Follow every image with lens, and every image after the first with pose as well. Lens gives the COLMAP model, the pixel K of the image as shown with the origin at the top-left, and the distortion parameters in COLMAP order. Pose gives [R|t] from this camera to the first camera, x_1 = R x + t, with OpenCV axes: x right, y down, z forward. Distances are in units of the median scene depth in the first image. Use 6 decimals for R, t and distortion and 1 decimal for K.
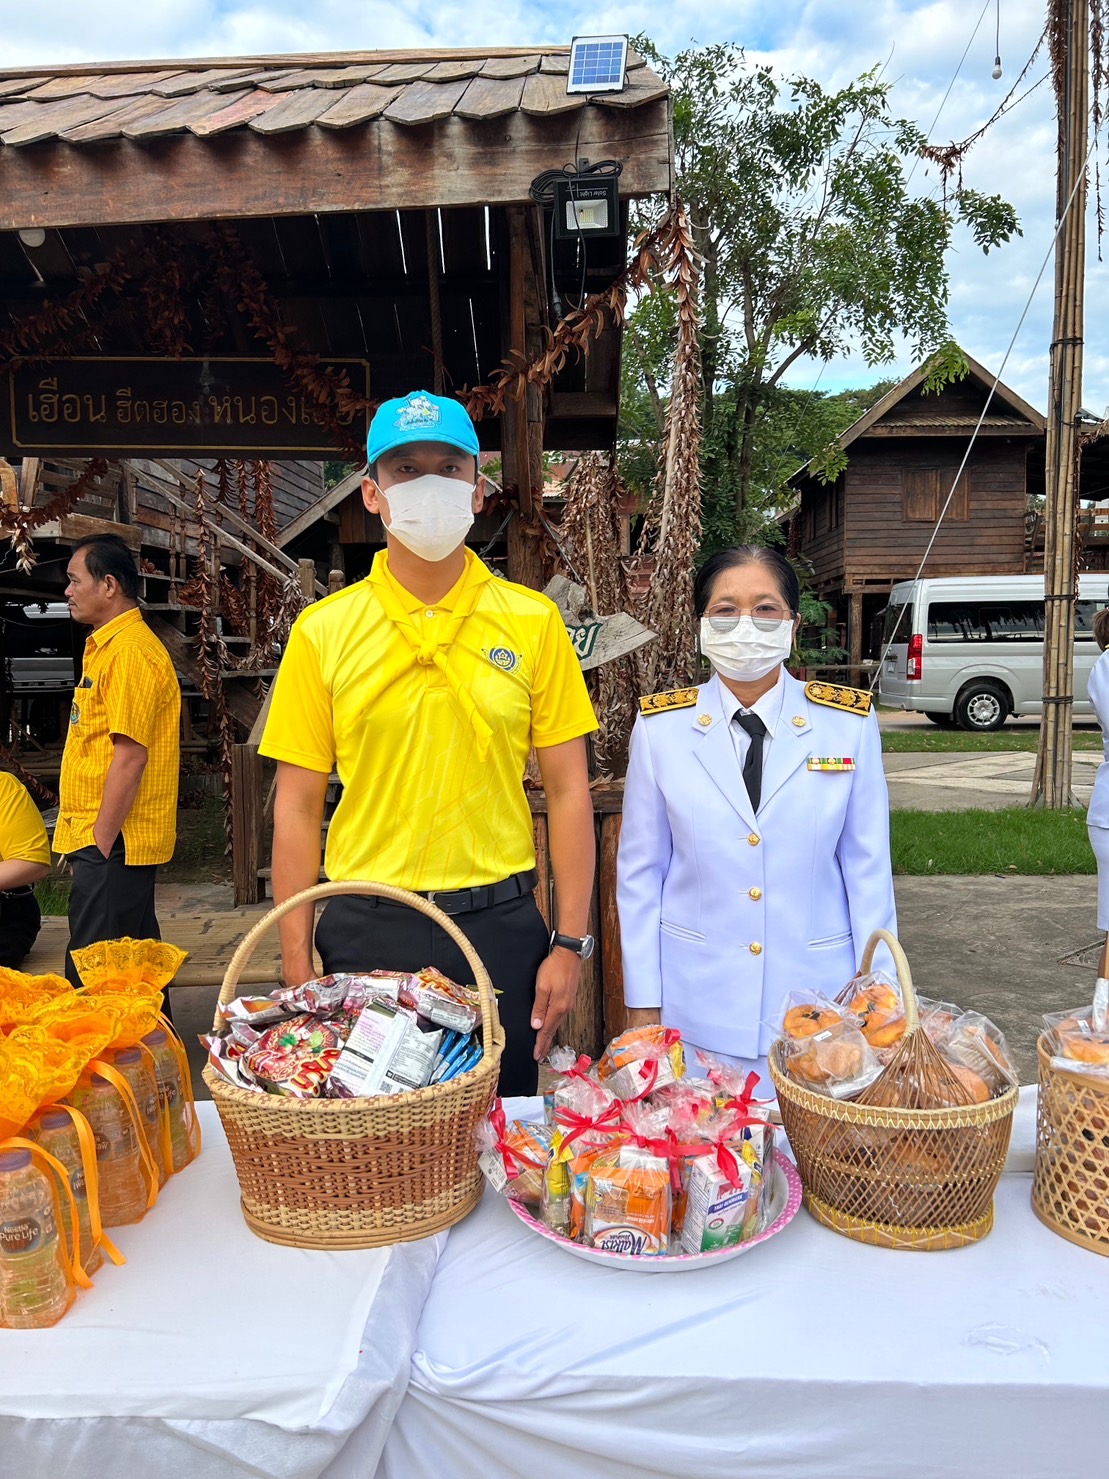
lens RADIAL K [[1153.2, 0, 554.5], [0, 1153.2, 739.5], [0, 0, 1]] dist [0.045574, -0.042557]
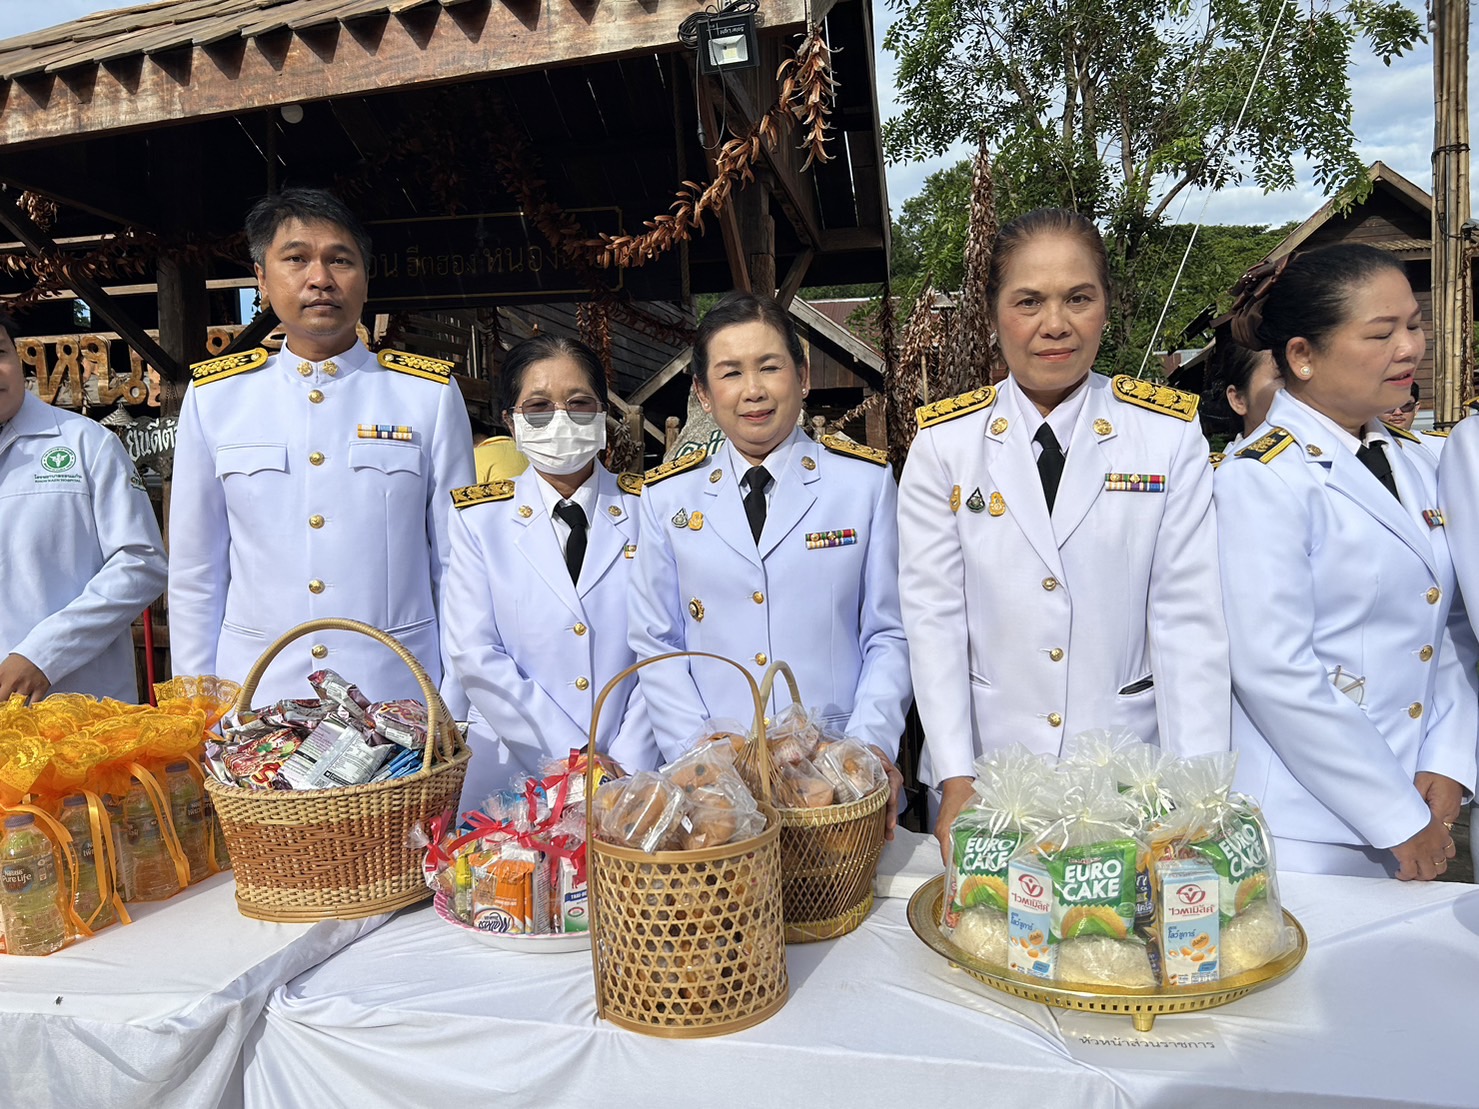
lens RADIAL K [[1153.2, 0, 739.1], [0, 1153.2, 559.8], [0, 0, 1]] dist [0.045574, -0.042557]
pose [[0.978882, -0.002521, -0.204412, 0.167380], [-0.004058, 0.999487, -0.031758, 0.035632], [0.204387, 0.031917, 0.978370, -0.023932]]
